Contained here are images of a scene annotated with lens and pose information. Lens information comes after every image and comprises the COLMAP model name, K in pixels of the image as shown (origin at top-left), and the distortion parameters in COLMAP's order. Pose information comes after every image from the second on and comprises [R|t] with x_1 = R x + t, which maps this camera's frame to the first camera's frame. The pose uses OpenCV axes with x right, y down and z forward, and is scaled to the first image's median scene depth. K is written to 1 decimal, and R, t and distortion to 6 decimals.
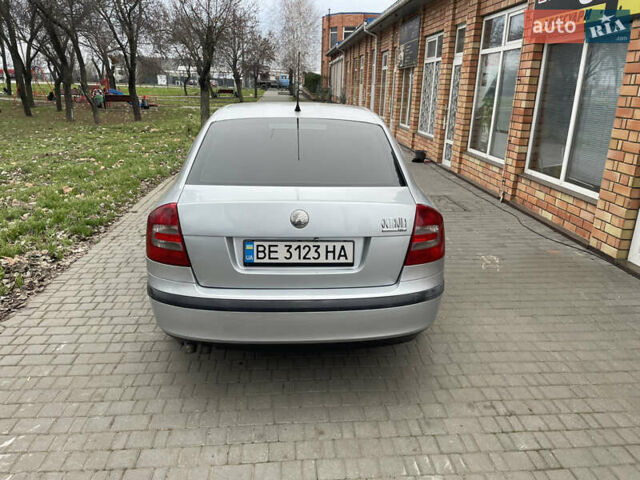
lens RADIAL K [[479.0, 0, 326.0], [0, 479.0, 234.3], [0, 0, 1]] dist [0.085890, -0.106810]
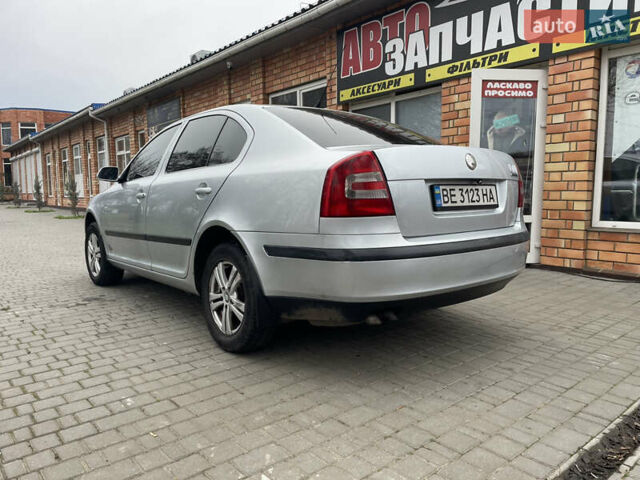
lens RADIAL K [[478.6, 0, 325.6], [0, 478.6, 240.9], [0, 0, 1]] dist [0.087827, -0.108682]
pose [[0.811501, -0.089542, 0.577451, -0.426603], [0.197922, 0.971899, -0.127436, 0.095014], [-0.549813, 0.217705, 0.806419, 0.155781]]
